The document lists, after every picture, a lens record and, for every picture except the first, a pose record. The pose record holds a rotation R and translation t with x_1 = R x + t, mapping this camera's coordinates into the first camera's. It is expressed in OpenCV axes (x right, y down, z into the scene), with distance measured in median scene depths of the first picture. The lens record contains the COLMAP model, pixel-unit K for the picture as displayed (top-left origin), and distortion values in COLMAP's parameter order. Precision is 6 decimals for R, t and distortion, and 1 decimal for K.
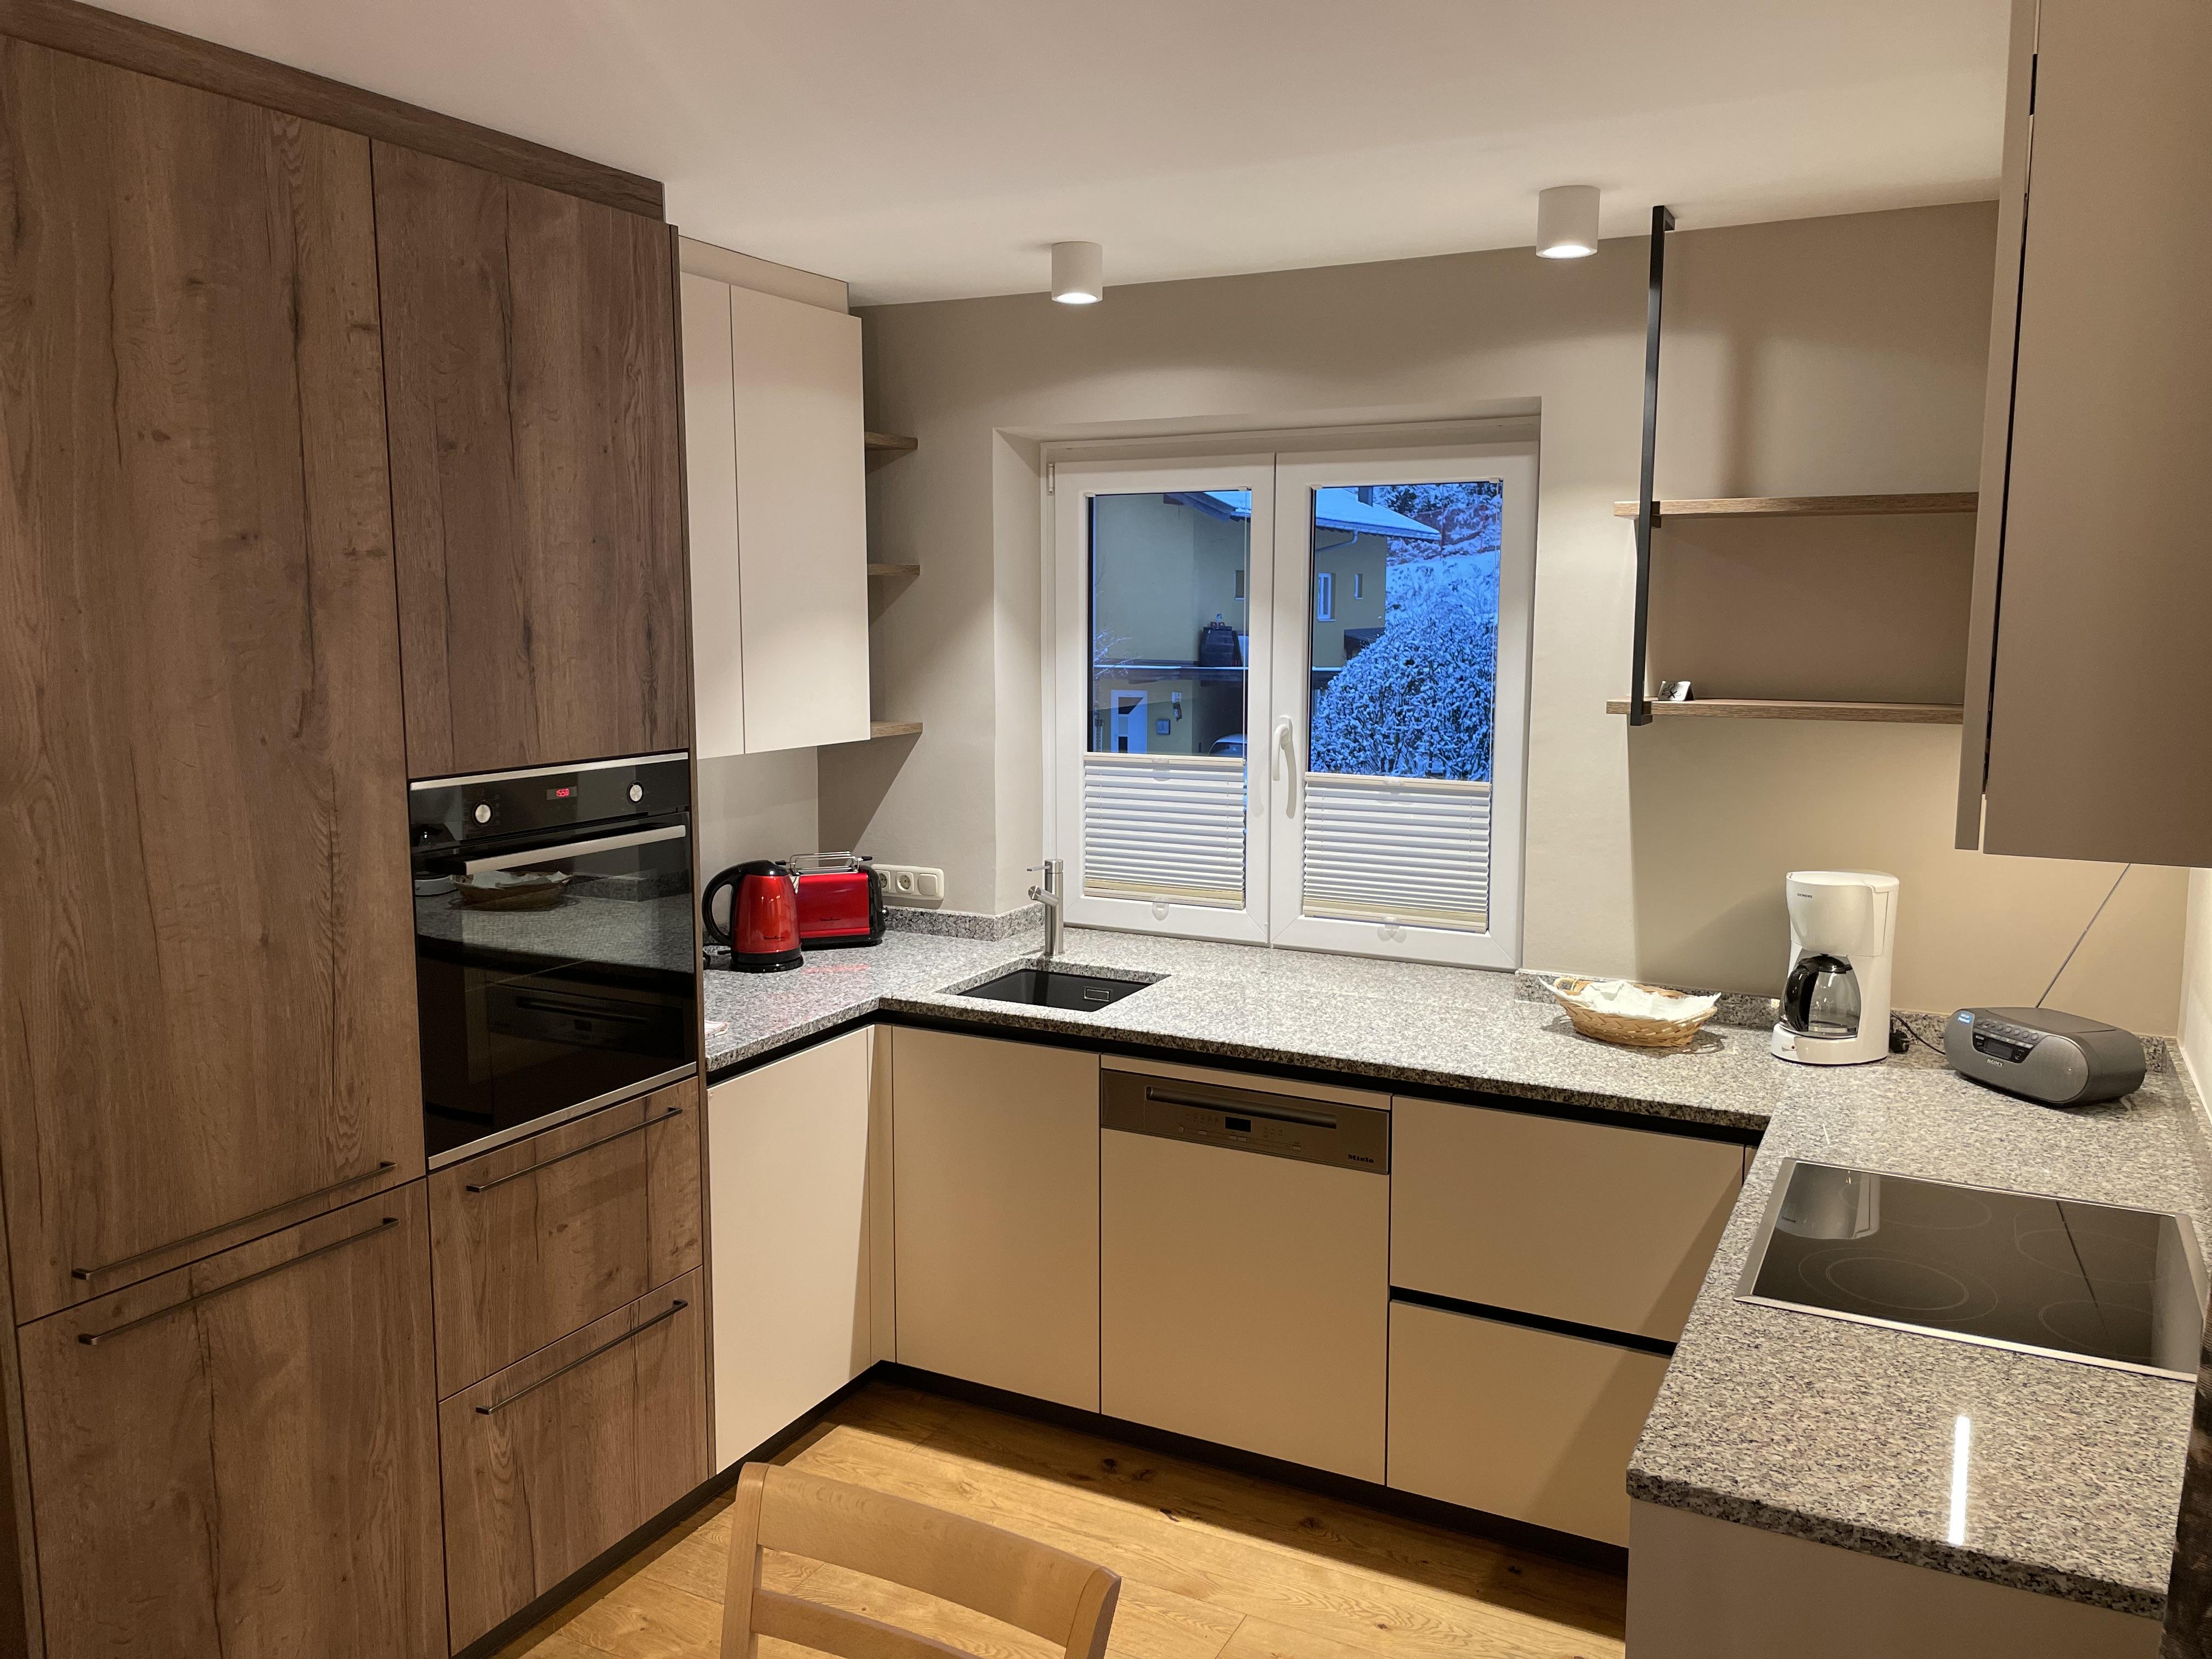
lens RADIAL K [[1656.8, 0, 1115.2], [0, 1656.8, 815.4], [0, 0, 1]] dist [0.092541, -0.124655]
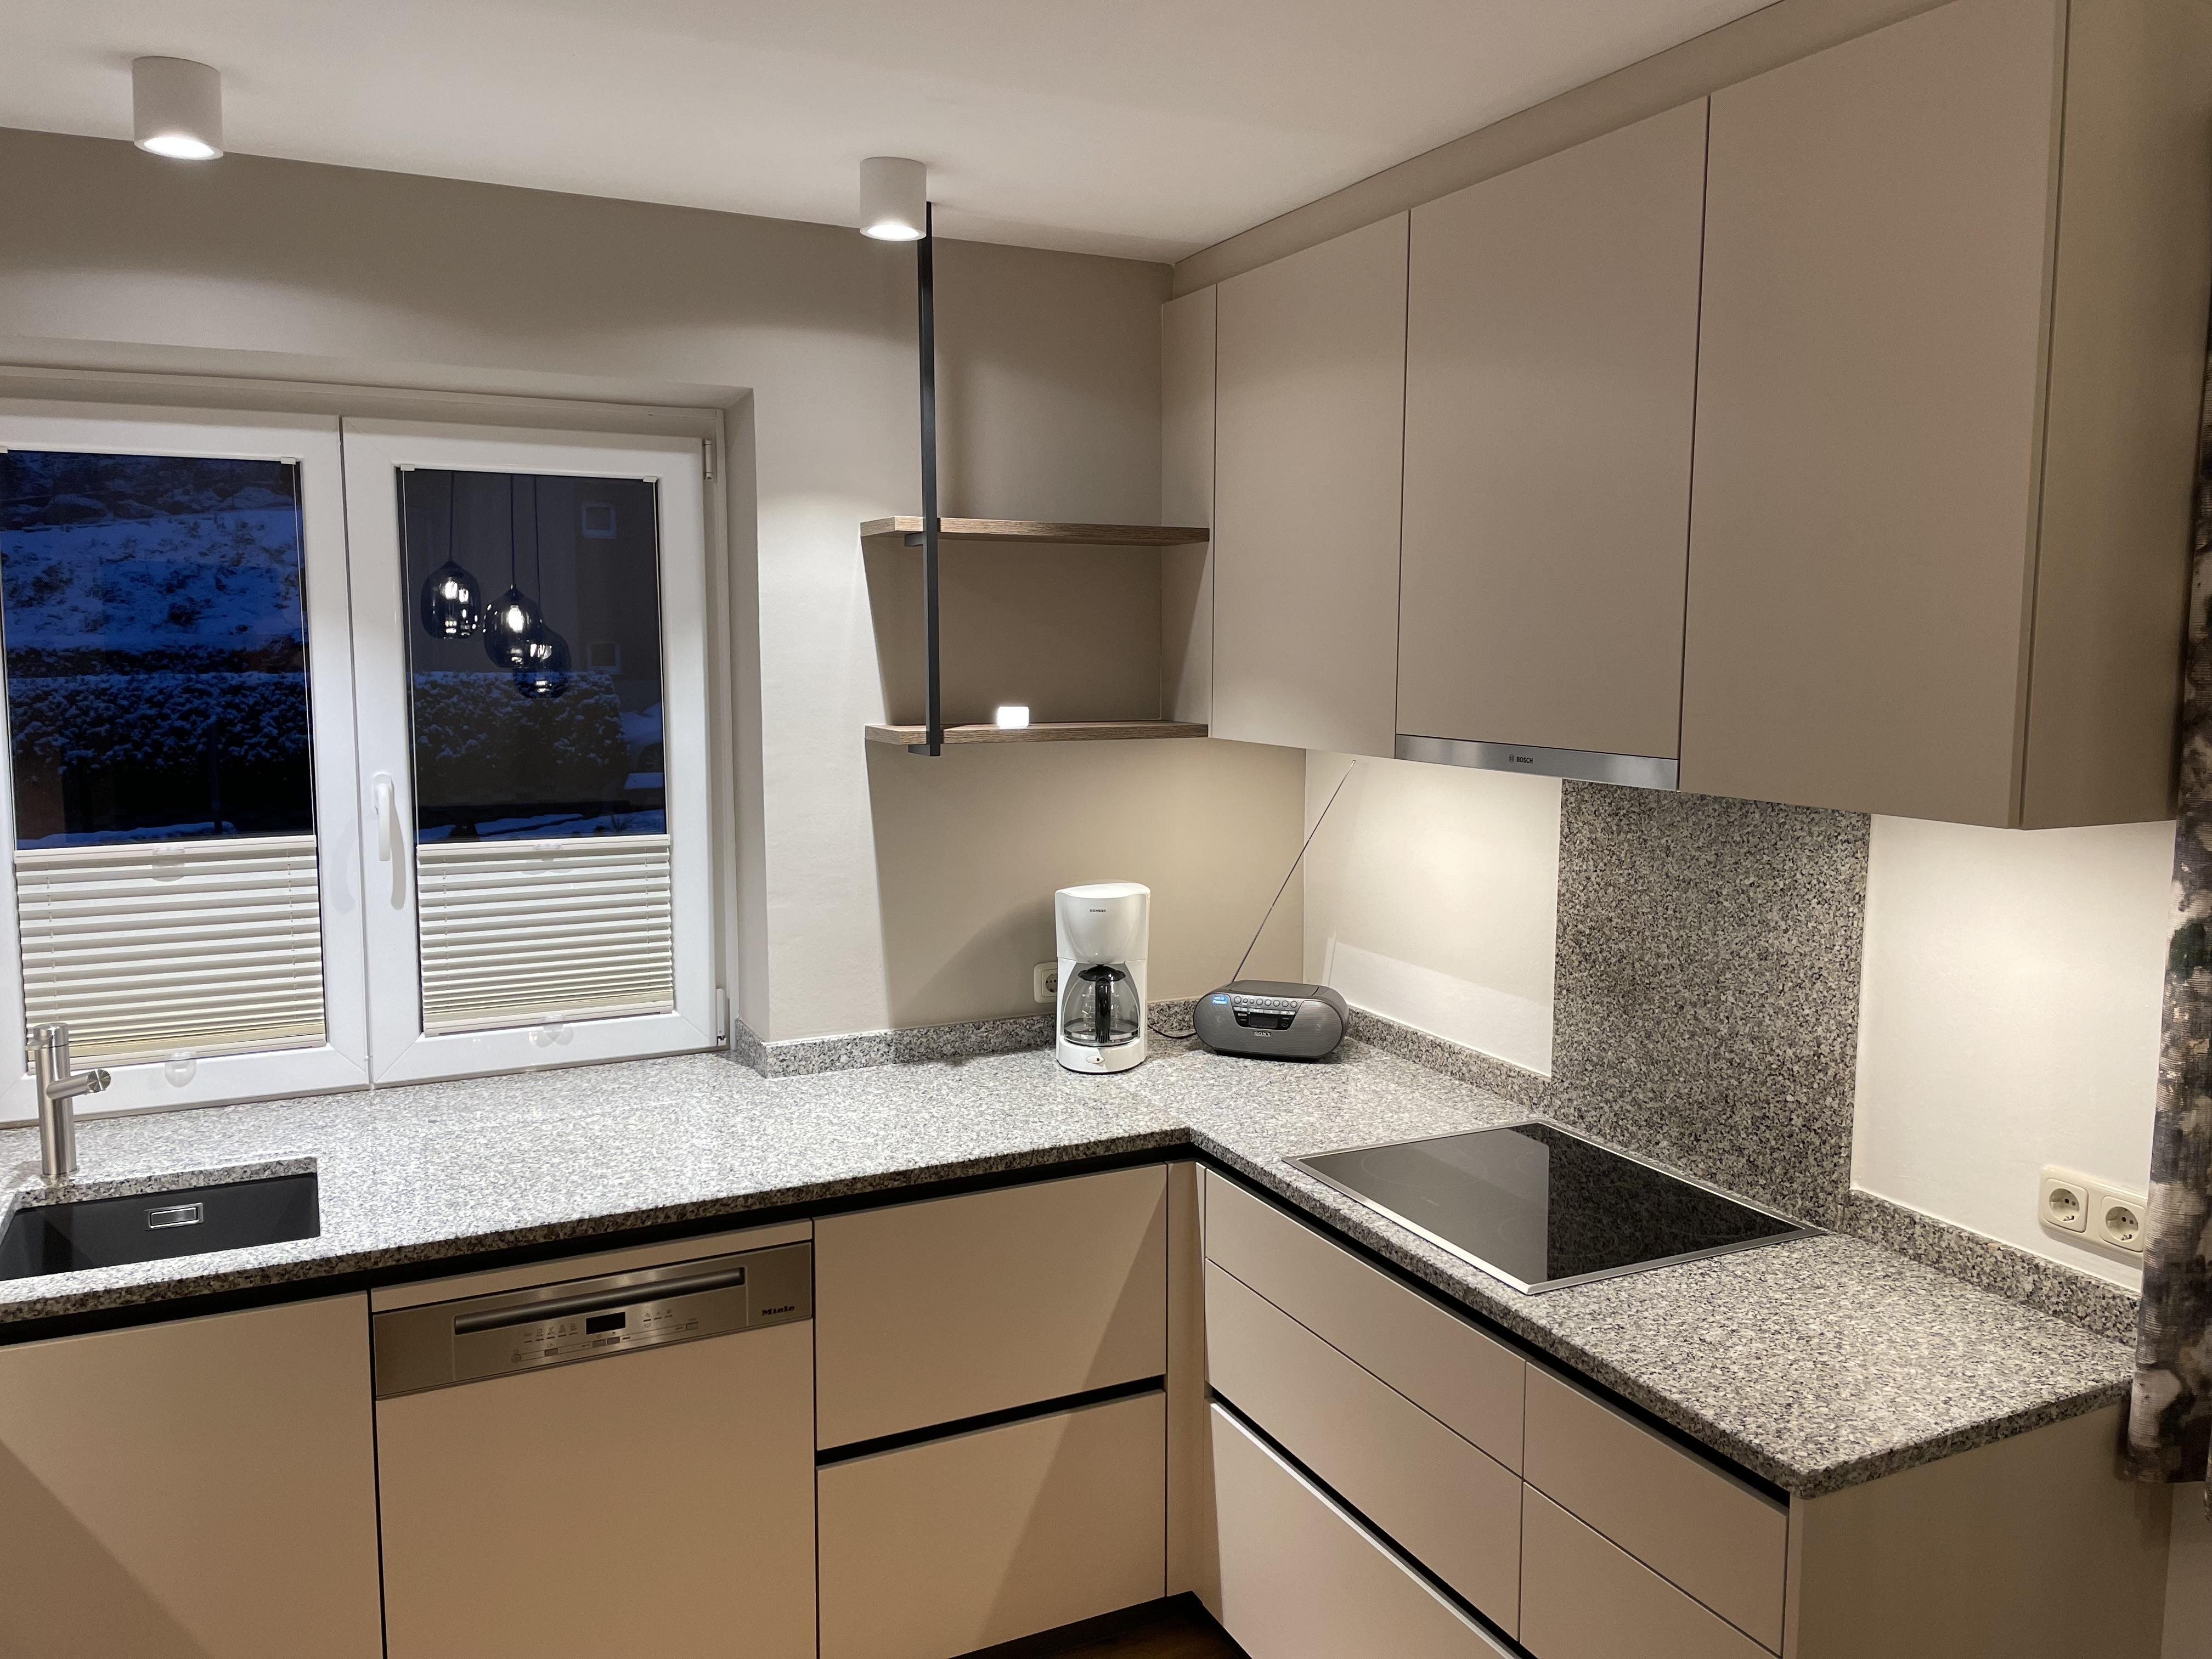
lens RADIAL K [[1656.8, 0, 1115.2], [0, 1656.8, 815.4], [0, 0, 1]] dist [0.092541, -0.124655]
pose [[0.597969, -0.087648, 0.796713, -0.388268], [0.100220, 0.994378, 0.034175, -0.044100], [-0.795229, 0.059411, 0.603391, 0.377383]]
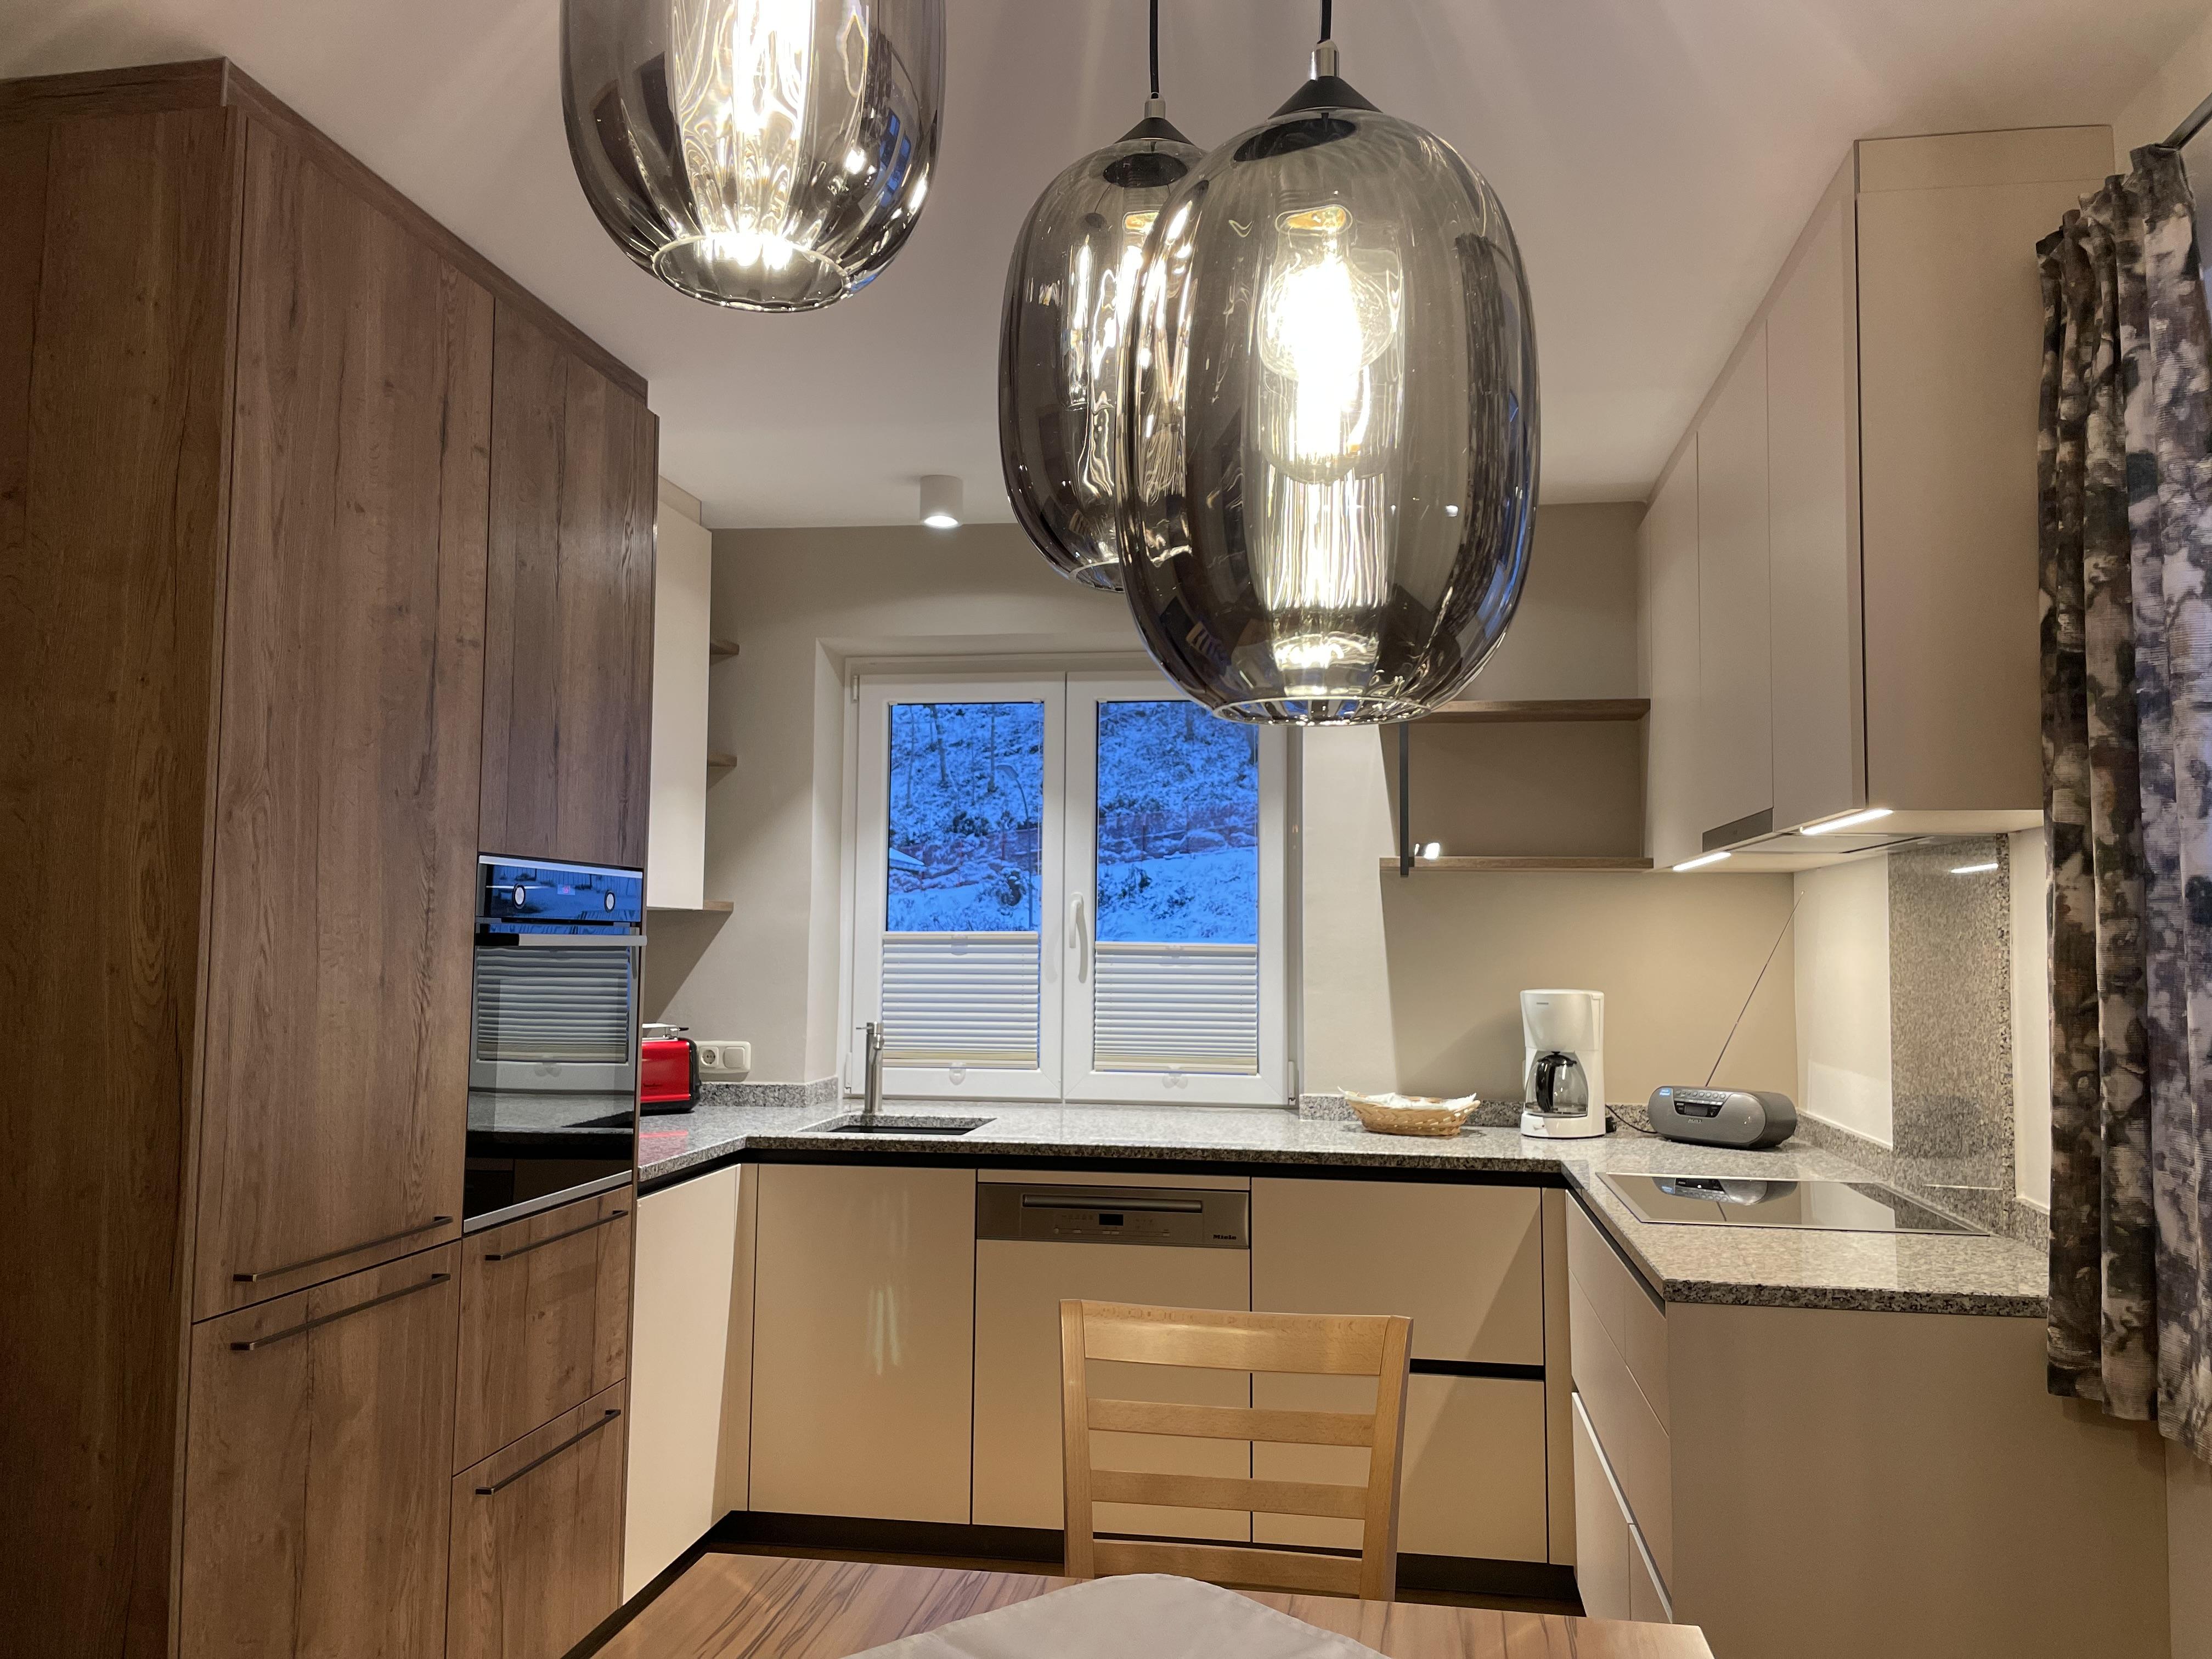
lens RADIAL K [[1658.4, 0, 1106.0], [0, 1658.4, 829.5], [0, 0, 1]] dist [0.098110, -0.149314]
pose [[0.951020, 0.028101, 0.307851, -0.301993], [0.032201, 0.981437, -0.189064, 0.148303], [-0.307449, 0.189716, 0.932461, -0.109275]]
